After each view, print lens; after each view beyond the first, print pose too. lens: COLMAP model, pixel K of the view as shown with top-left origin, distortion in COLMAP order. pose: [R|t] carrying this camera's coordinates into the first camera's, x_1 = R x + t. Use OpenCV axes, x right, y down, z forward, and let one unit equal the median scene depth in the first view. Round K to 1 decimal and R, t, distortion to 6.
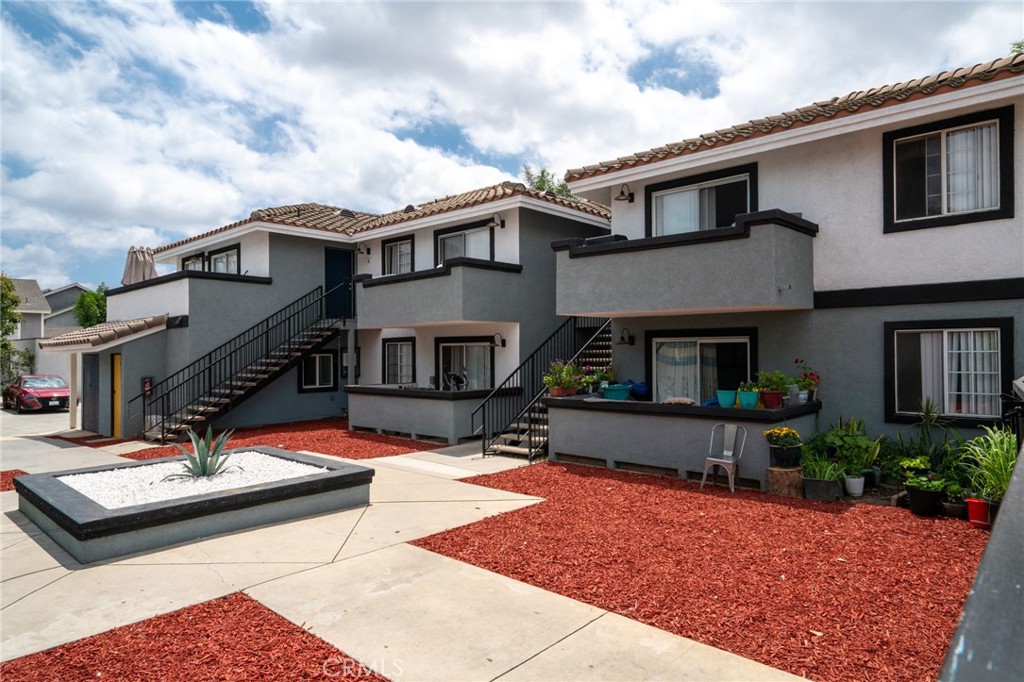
lens RADIAL K [[588.9, 0, 512.0], [0, 588.9, 341.0], [0, 0, 1]] dist [0.003829, 0.001416]
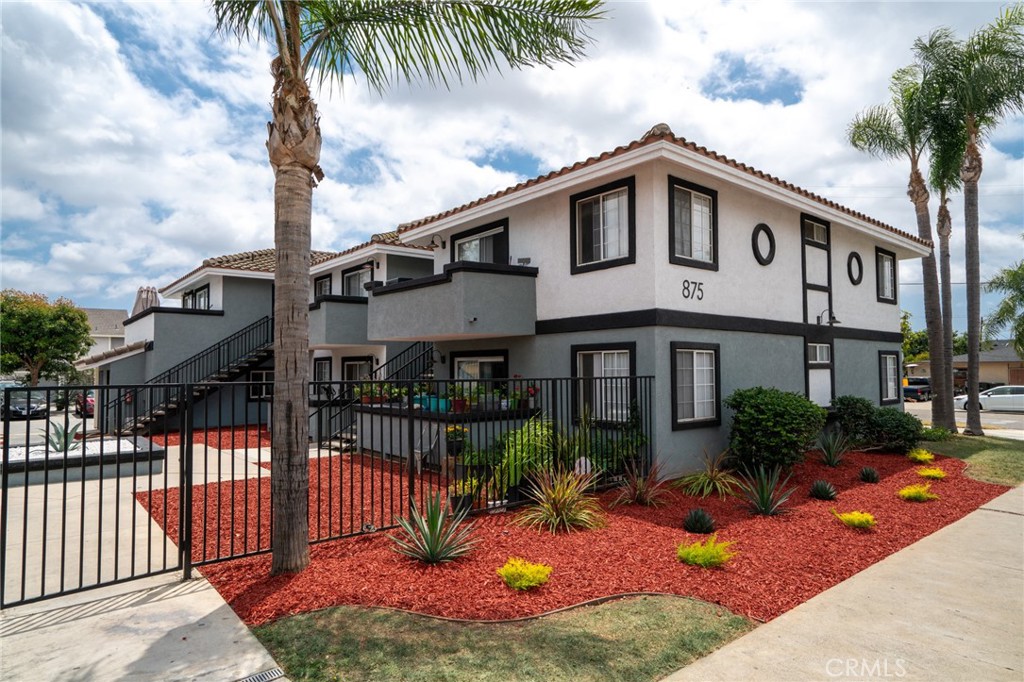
lens RADIAL K [[573.6, 0, 497.2], [0, 573.6, 360.4], [0, 0, 1]] dist [-0.000395, 0.000619]
pose [[0.988449, -0.002493, -0.151533, 0.373926], [0.002918, 0.999992, 0.002580, -0.001607], [0.151525, -0.002993, 0.988449, -0.137558]]
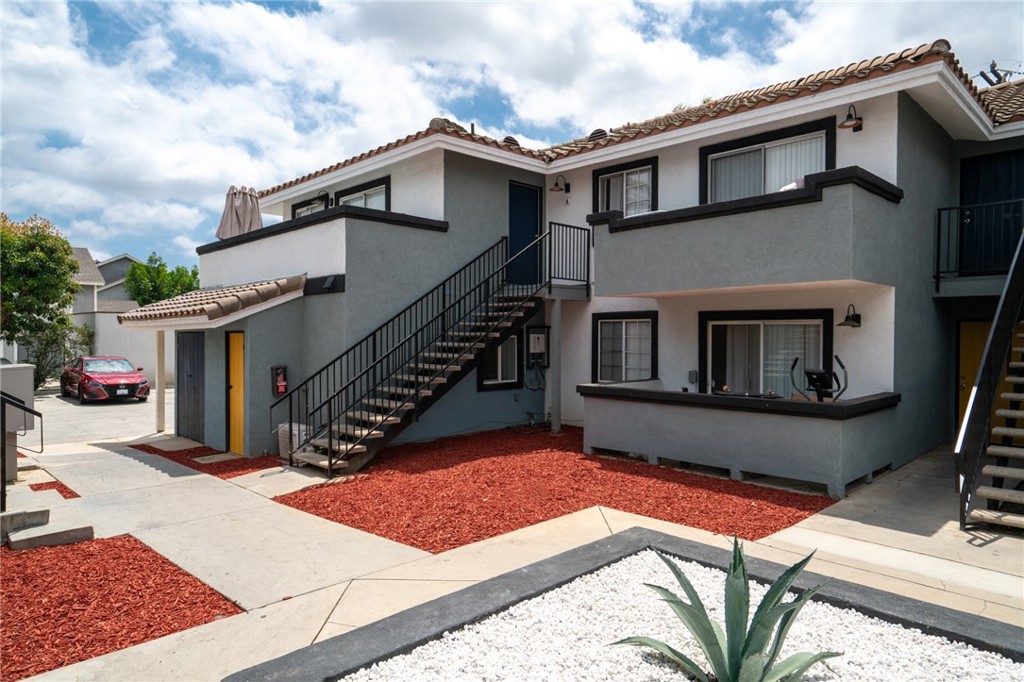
lens RADIAL K [[622.4, 0, 512.0], [0, 622.4, 341.0], [0, 0, 1]] dist [0.008397, 0.002354]
pose [[0.997509, 0.011566, -0.069581, -0.291271], [-0.009486, 0.999500, 0.030154, 0.007528], [0.069895, -0.029419, 0.997120, 0.294286]]
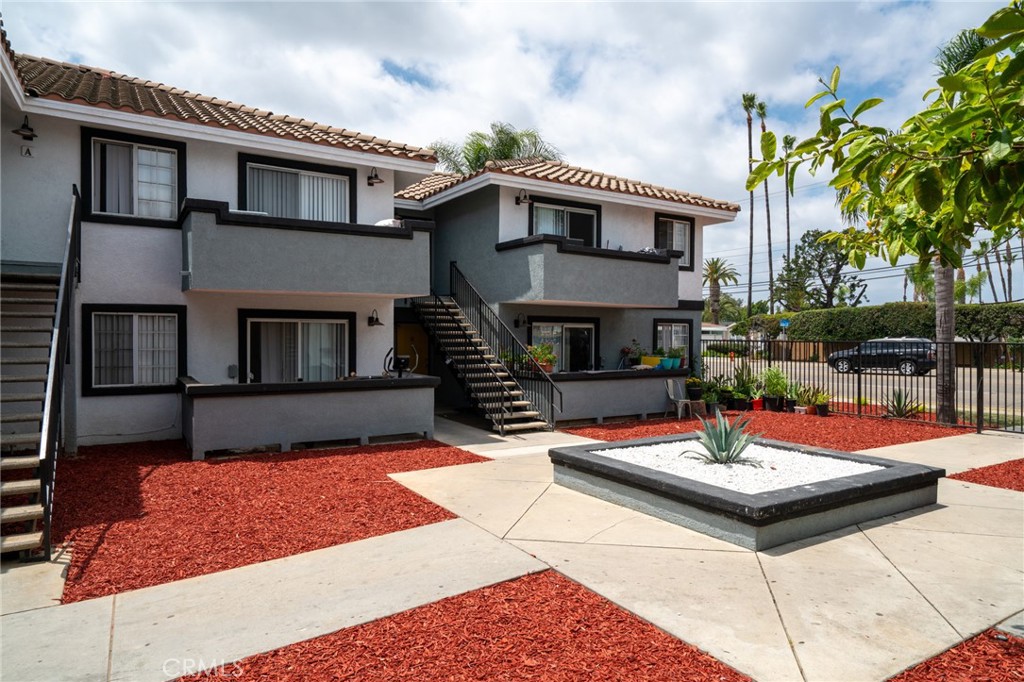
lens RADIAL K [[622.4, 0, 512.0], [0, 622.4, 341.0], [0, 0, 1]] dist [0.008397, 0.002354]
pose [[0.294796, -0.001800, 0.955559, -0.734368], [-0.025114, 0.999638, 0.009631, 0.016368], [-0.955230, -0.026837, 0.294644, 0.482575]]
